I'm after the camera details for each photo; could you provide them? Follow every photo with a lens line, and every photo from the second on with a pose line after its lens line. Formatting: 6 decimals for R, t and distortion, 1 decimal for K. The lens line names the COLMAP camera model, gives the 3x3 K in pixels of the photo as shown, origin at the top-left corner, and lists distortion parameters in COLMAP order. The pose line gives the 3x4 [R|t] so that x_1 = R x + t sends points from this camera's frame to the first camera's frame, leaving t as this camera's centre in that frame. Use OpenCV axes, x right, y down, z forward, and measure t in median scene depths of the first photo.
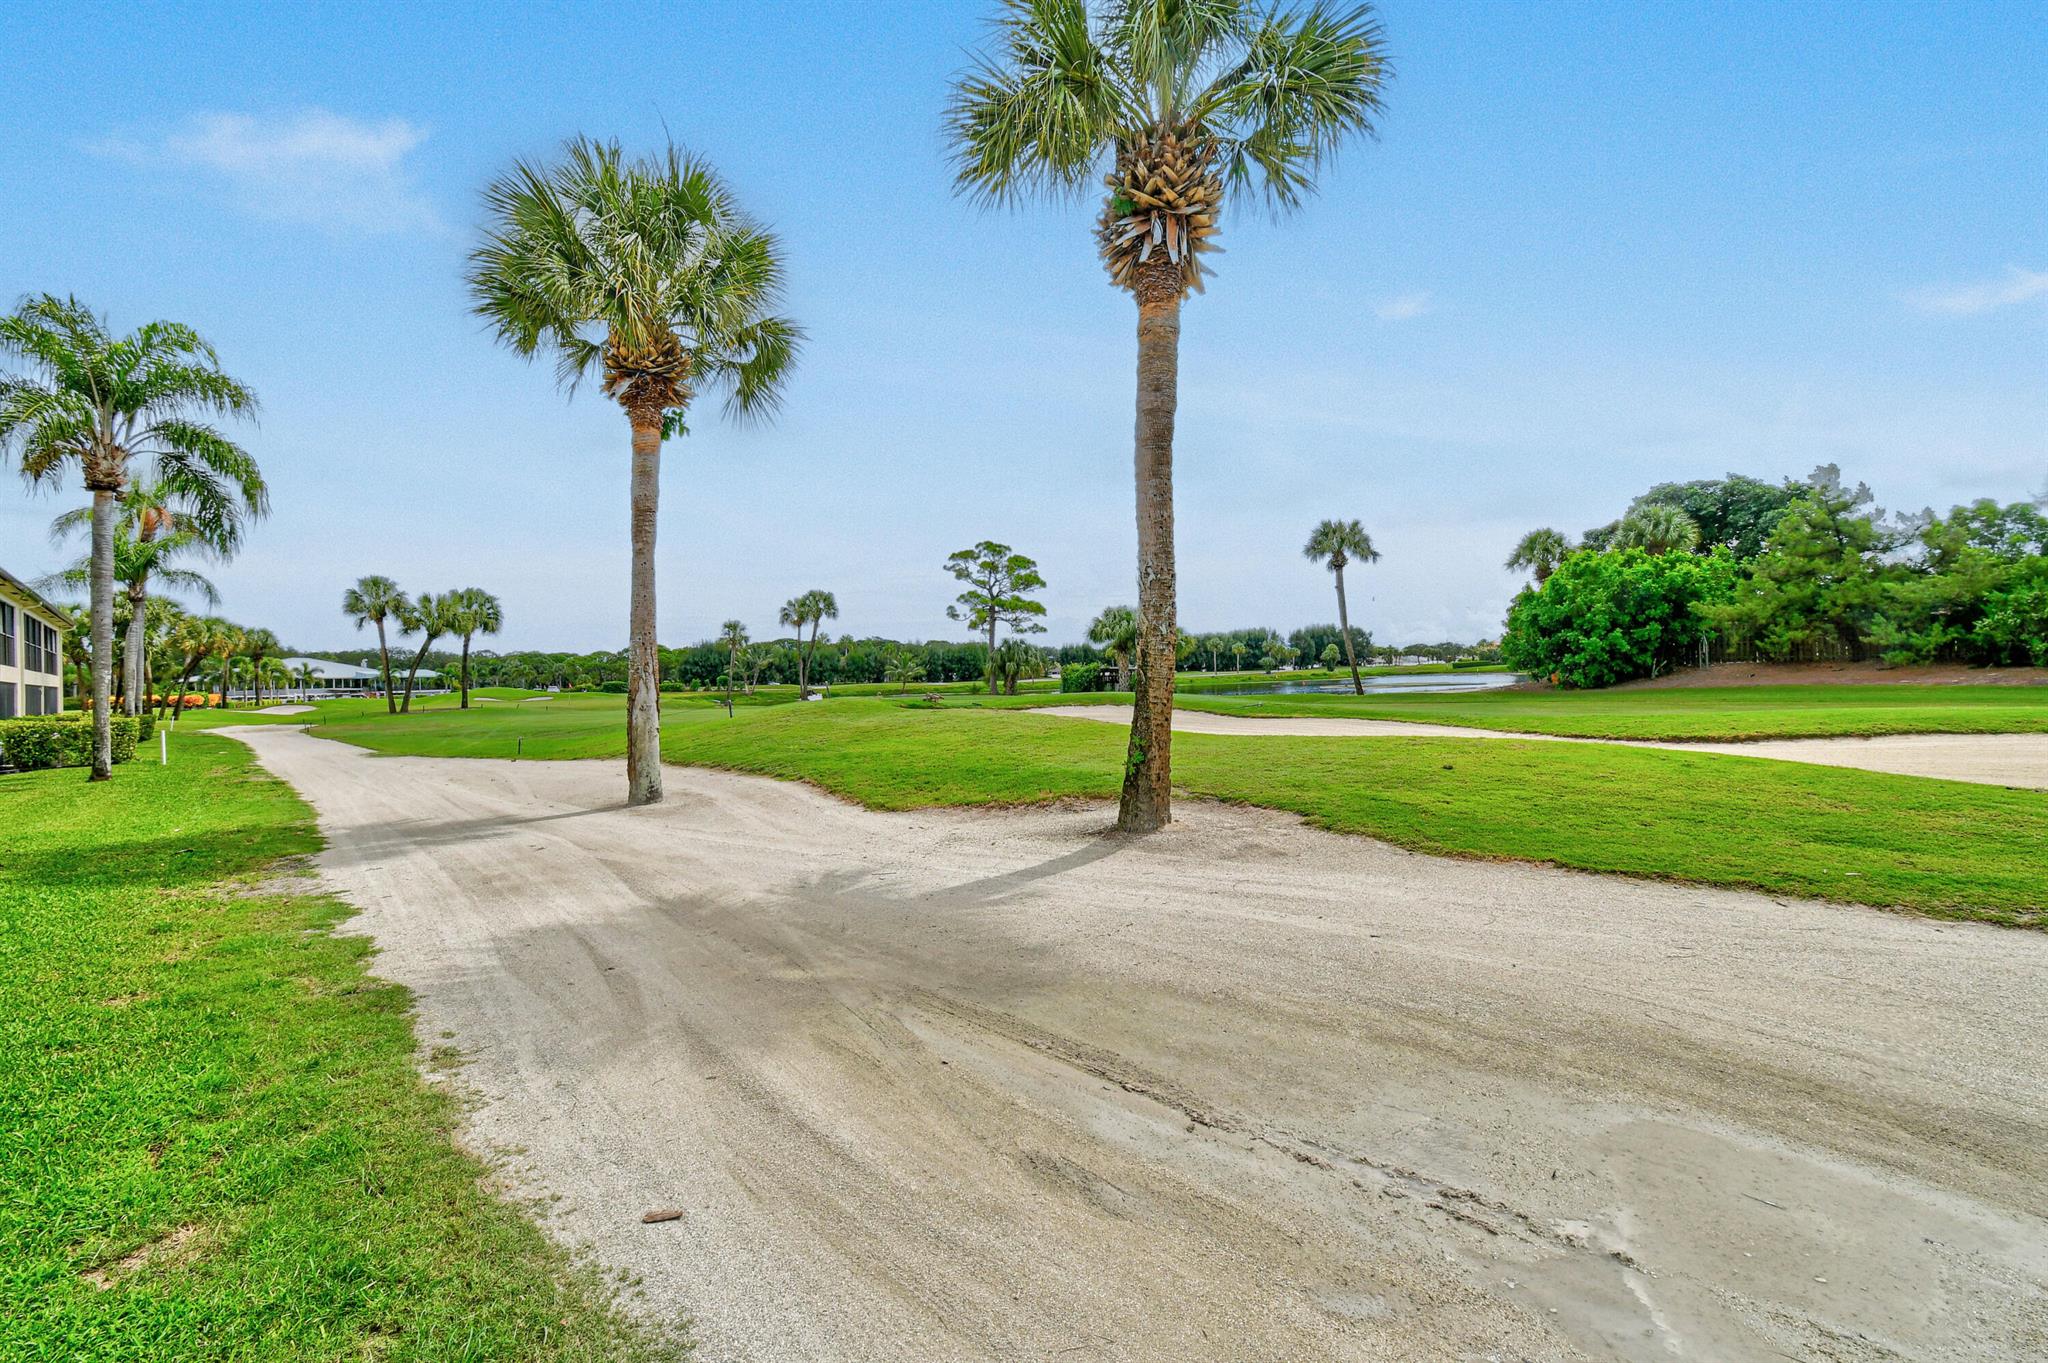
lens RADIAL K [[927.4, 0, 1027.2], [0, 927.4, 655.3], [0, 0, 1]] dist [0.001333, -0.000469]
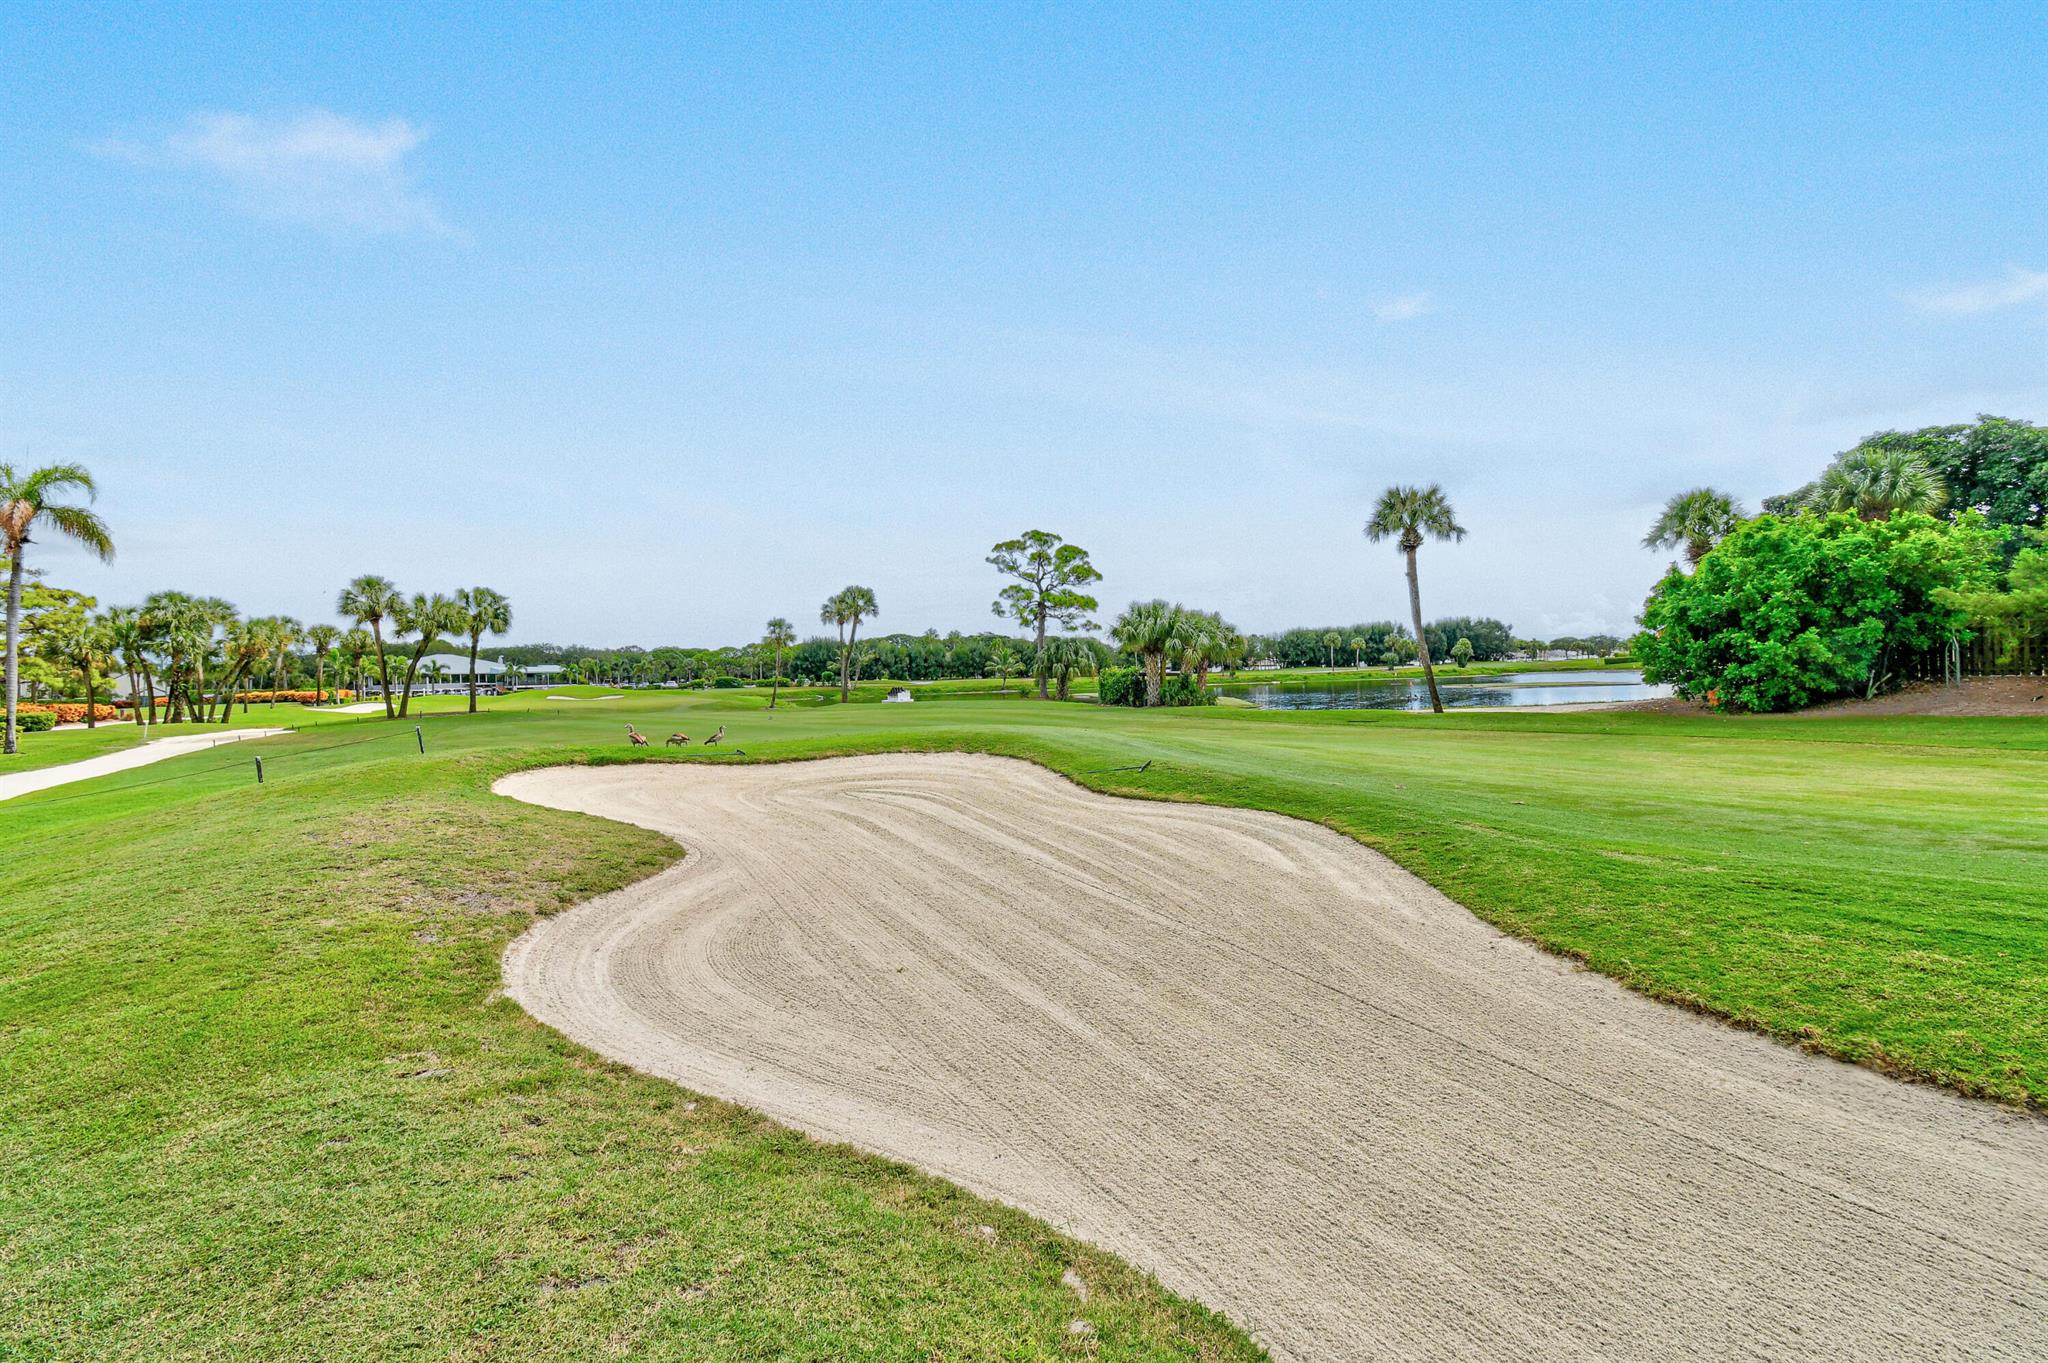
lens RADIAL K [[869.0, 0, 1040.3], [0, 869.0, 661.6], [0, 0, 1]] dist [0.001042, -0.002731]
pose [[0.988137, 0.002181, -0.153561, 0.122382], [0.000375, 0.999862, 0.016612, -0.010353], [0.153576, -0.016473, 0.987999, 0.199185]]
